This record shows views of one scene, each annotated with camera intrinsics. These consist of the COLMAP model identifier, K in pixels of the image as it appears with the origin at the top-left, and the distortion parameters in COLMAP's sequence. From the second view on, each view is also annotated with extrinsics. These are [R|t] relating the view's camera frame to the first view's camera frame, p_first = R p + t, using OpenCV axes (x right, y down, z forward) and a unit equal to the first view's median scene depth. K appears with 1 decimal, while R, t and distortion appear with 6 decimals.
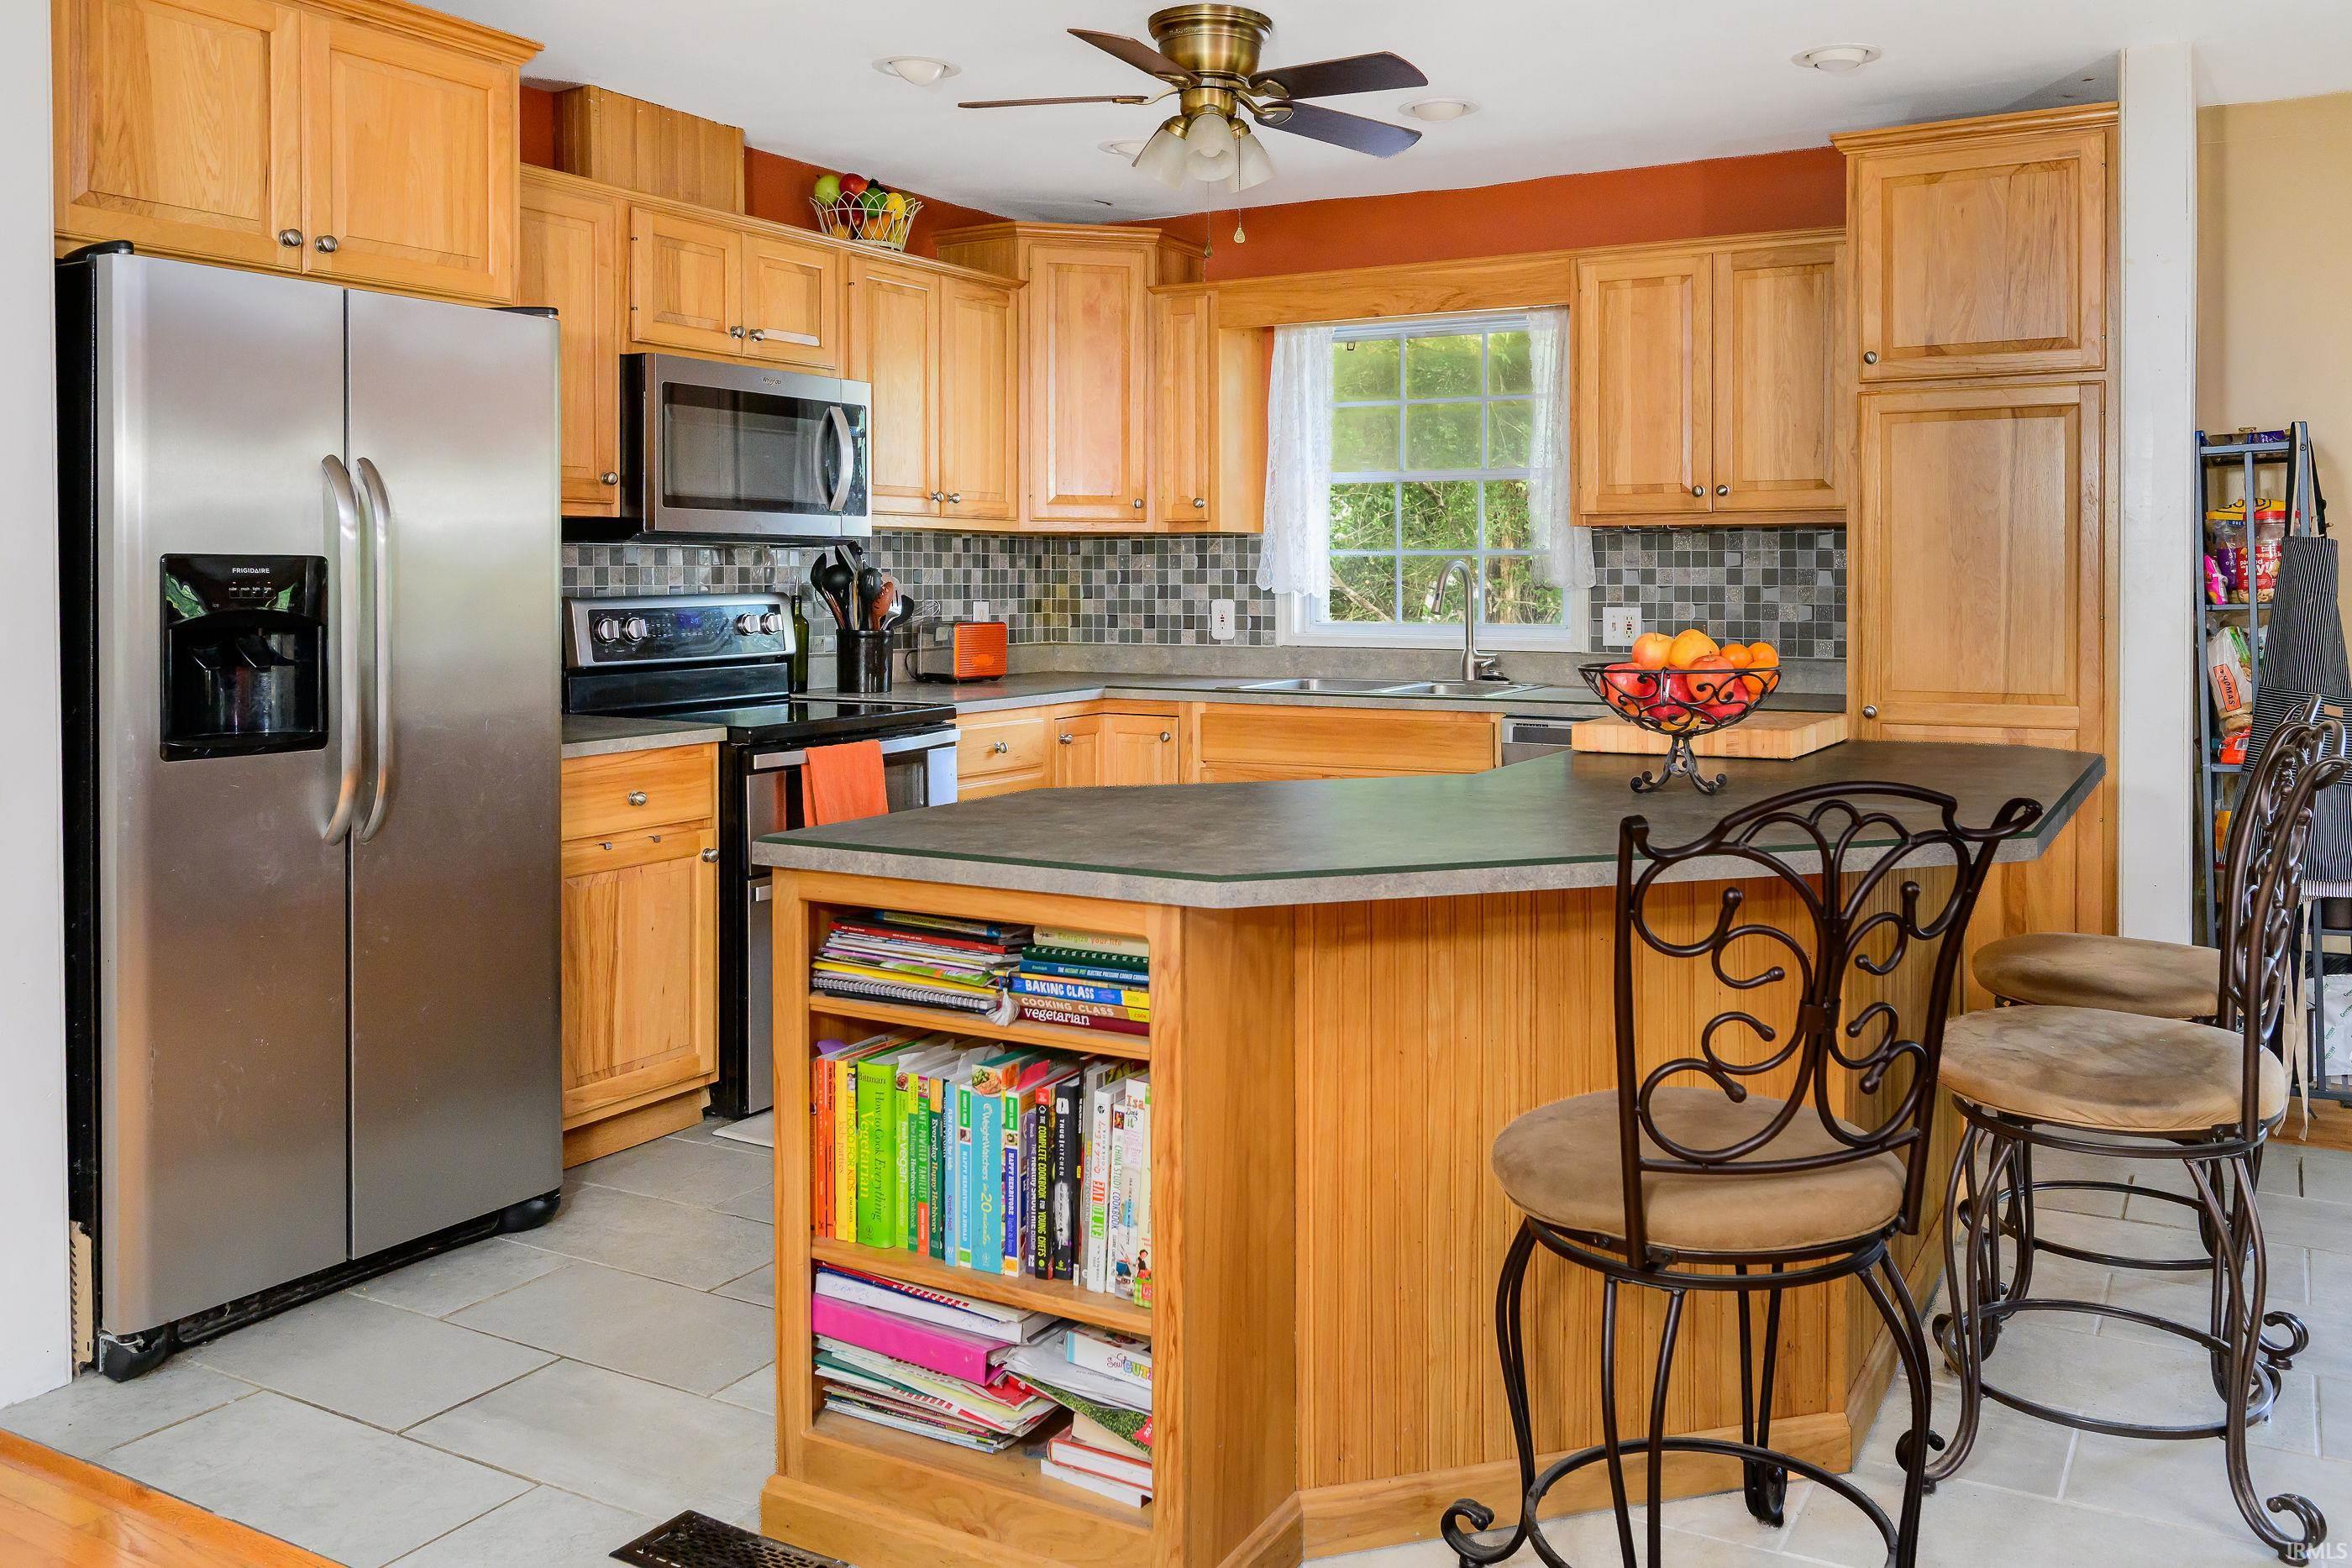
lens RADIAL K [[1859.0, 0, 1250.9], [0, 1859.0, 604.5], [0, 0, 1]] dist [-0.010822, 0.004290]
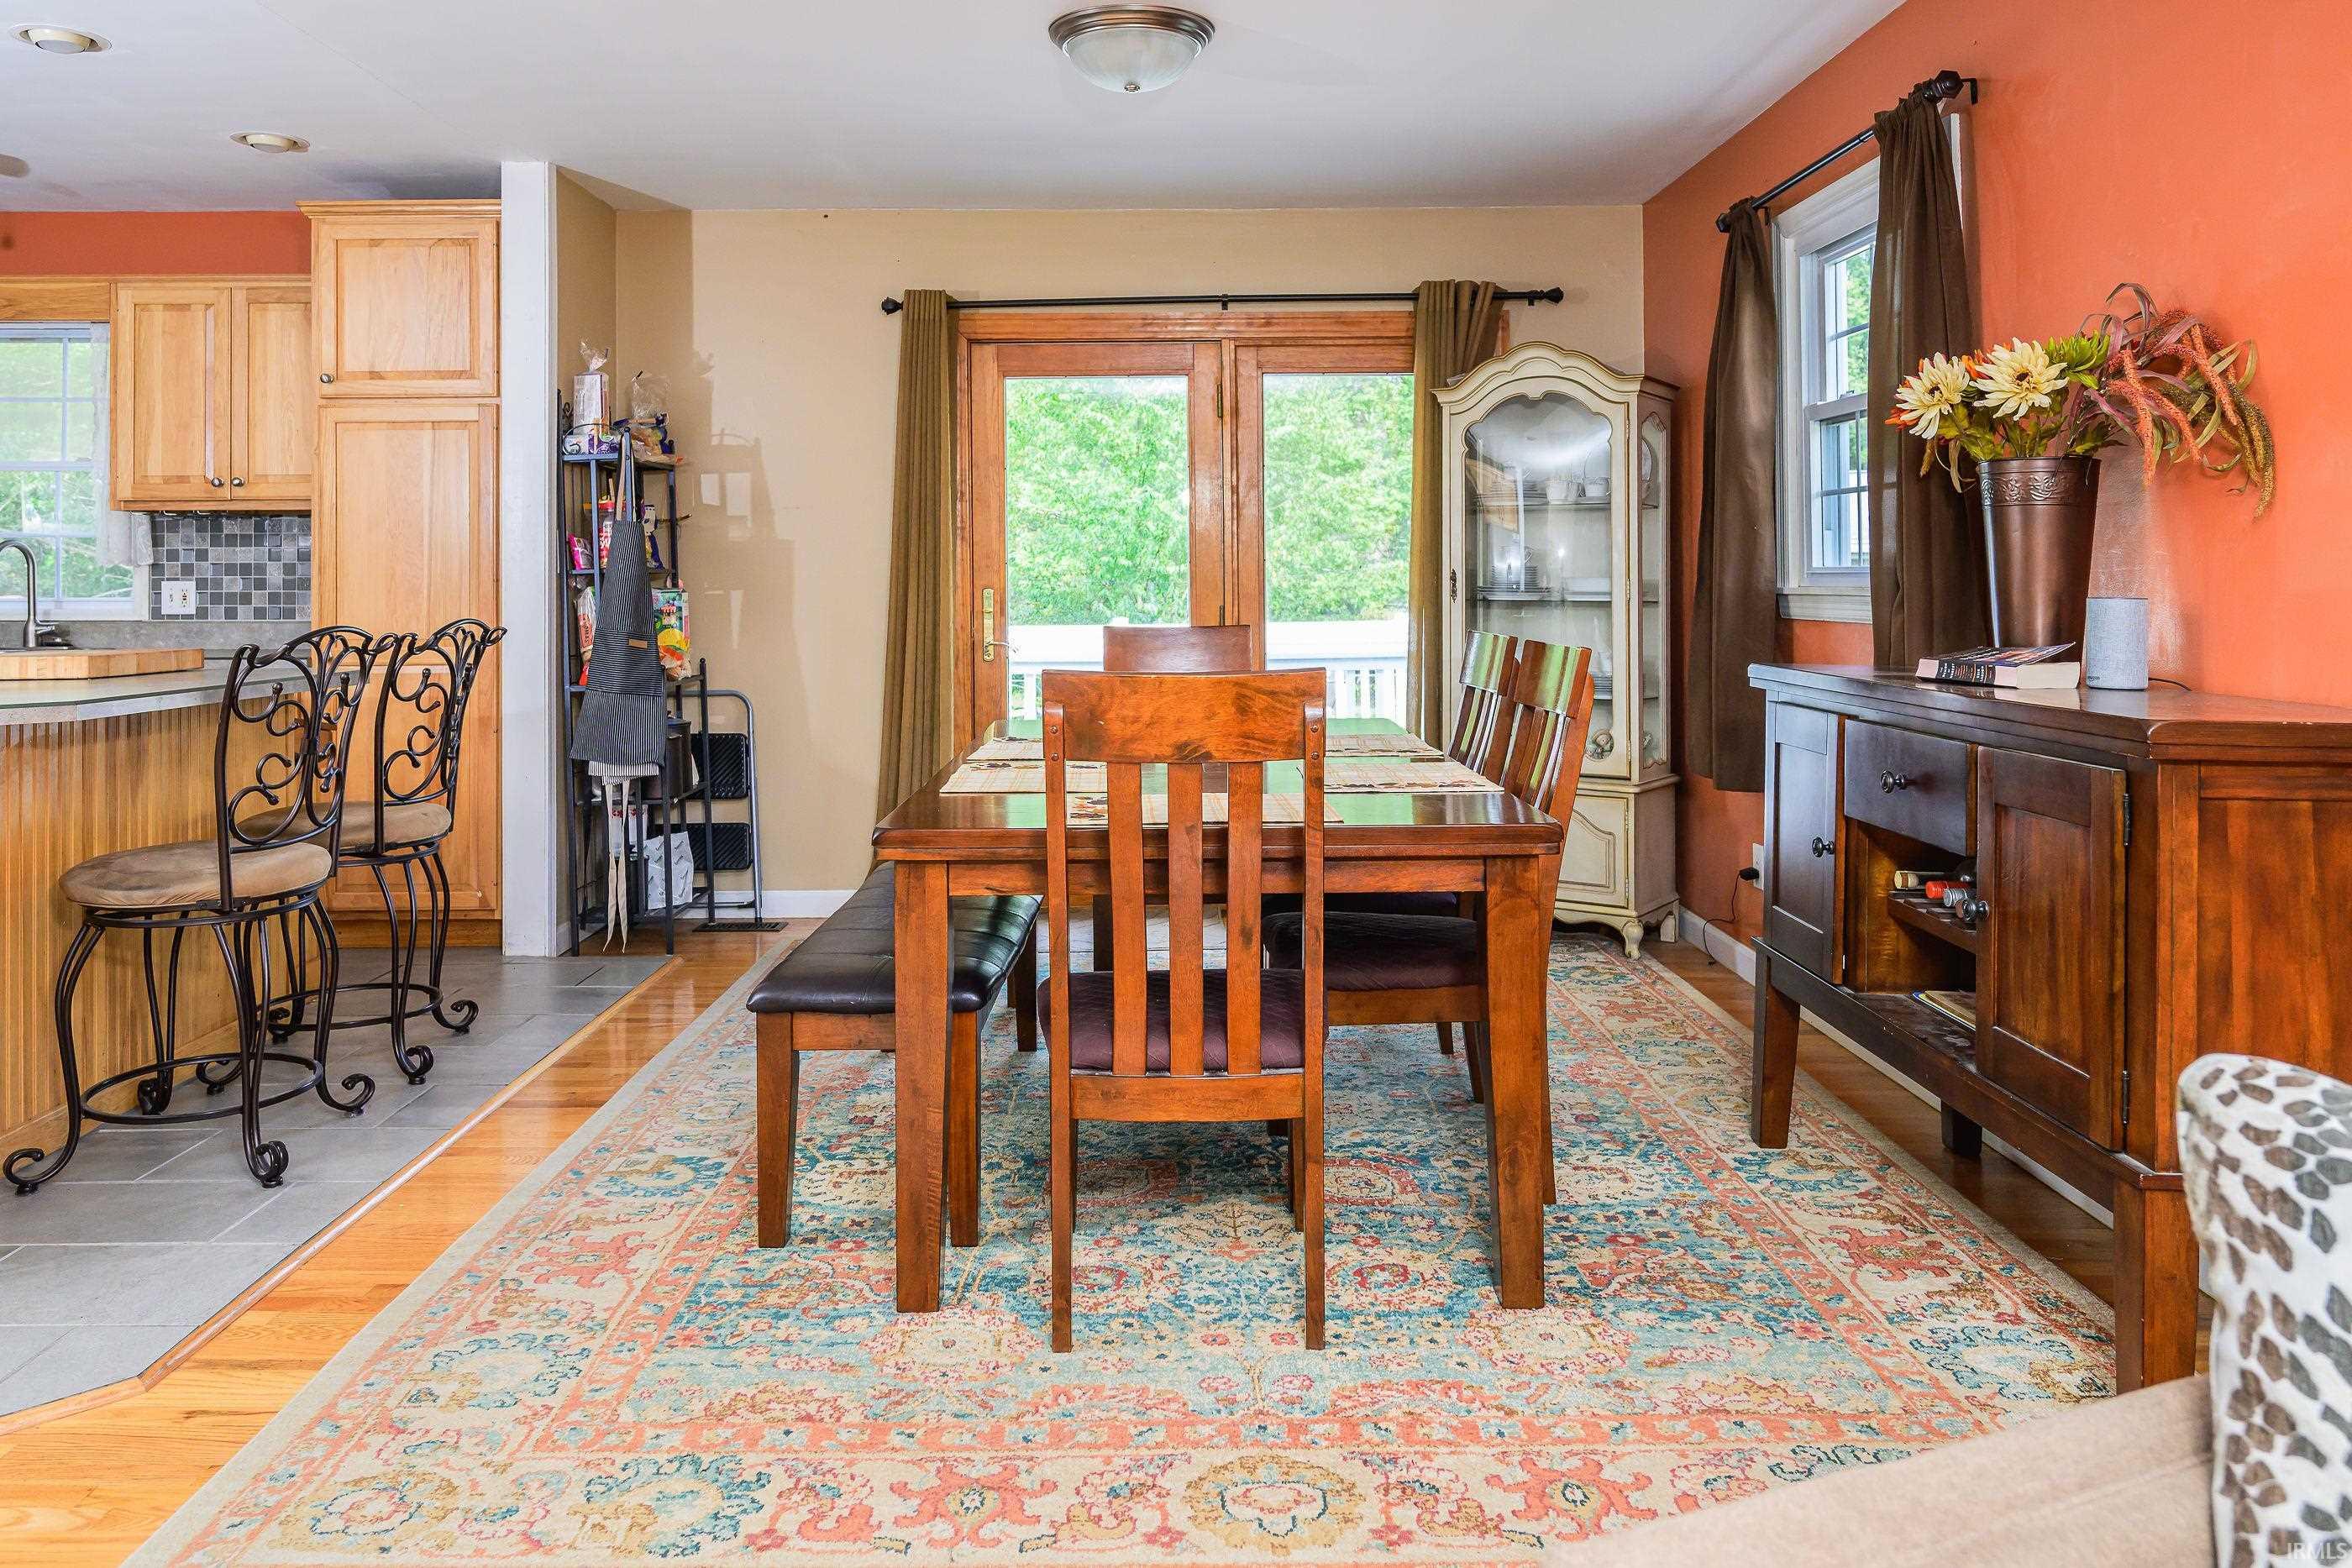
lens RADIAL K [[1710.8, 0, 1155.9], [0, 1710.8, 546.4], [0, 0, 1]] dist [-0.020856, 0.021229]
pose [[0.876700, 0.009878, 0.480936, 0.237867], [0.009760, 0.999218, -0.038314, 0.028811], [-0.480938, 0.038284, 0.875918, -0.258453]]
